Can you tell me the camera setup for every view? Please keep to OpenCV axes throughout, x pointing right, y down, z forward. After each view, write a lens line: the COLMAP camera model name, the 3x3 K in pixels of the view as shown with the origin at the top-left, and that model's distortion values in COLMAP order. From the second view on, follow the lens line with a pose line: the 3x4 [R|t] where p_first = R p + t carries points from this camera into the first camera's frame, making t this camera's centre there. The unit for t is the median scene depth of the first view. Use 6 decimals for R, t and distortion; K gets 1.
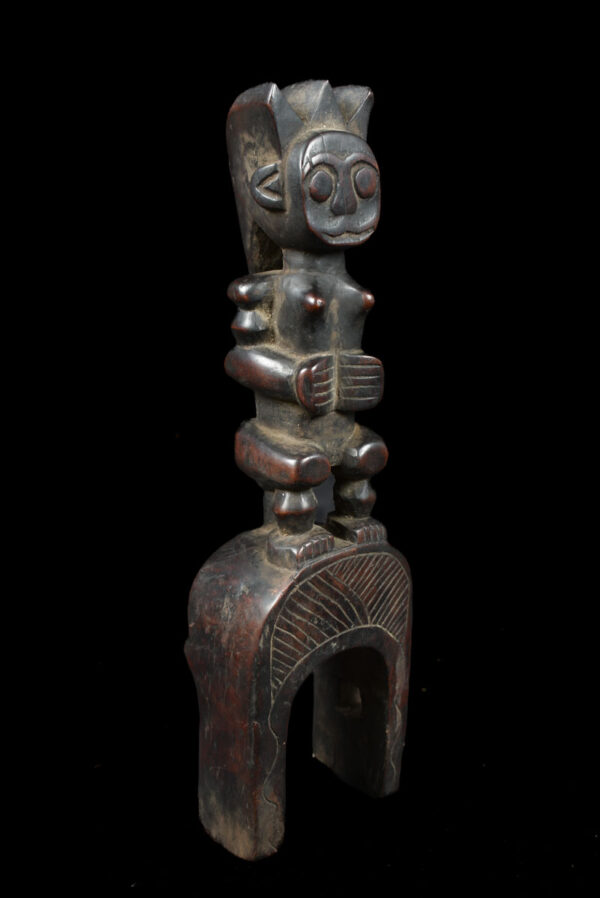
lens RADIAL K [[1161.8, 0, 300.0], [0, 1161.8, 449.0], [0, 0, 1]] dist [0.003405, -0.007952]
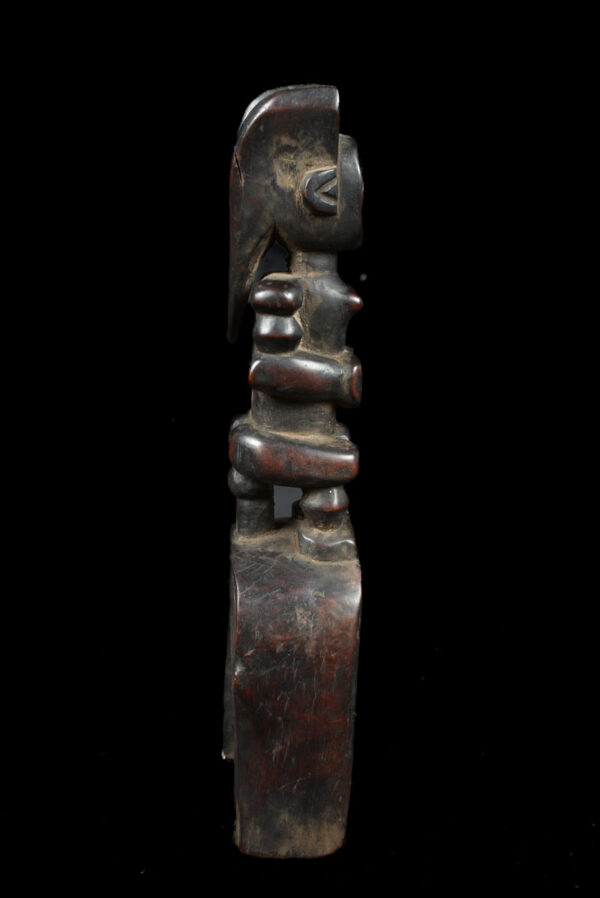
lens RADIAL K [[1161.8, 0, 300.0], [0, 1161.8, 449.0], [0, 0, 1]] dist [0.003405, -0.007952]
pose [[0.553129, -0.198407, 0.809125, -0.847059], [0.168008, 0.977838, 0.124925, -0.129589], [-0.815979, 0.066840, 0.574204, 0.430811]]
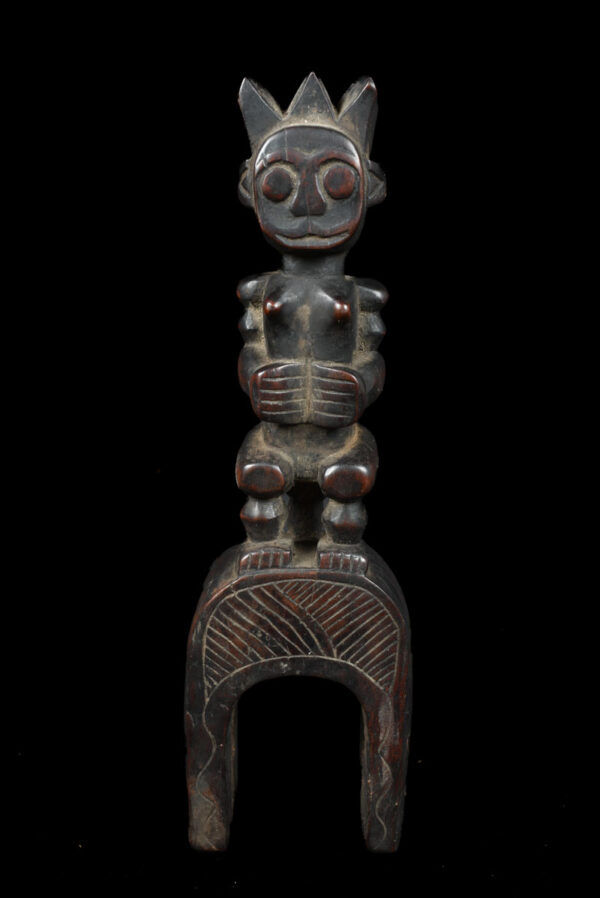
lens RADIAL K [[1108.9, 0, 300.0], [0, 1108.9, 449.0], [0, 0, 1]] dist [-0.003351, 0.001681]
pose [[0.748698, 0.175162, -0.639351, 0.608802], [-0.170838, 0.982865, 0.069217, -0.074080], [0.640520, 0.057403, 0.765793, 0.307964]]
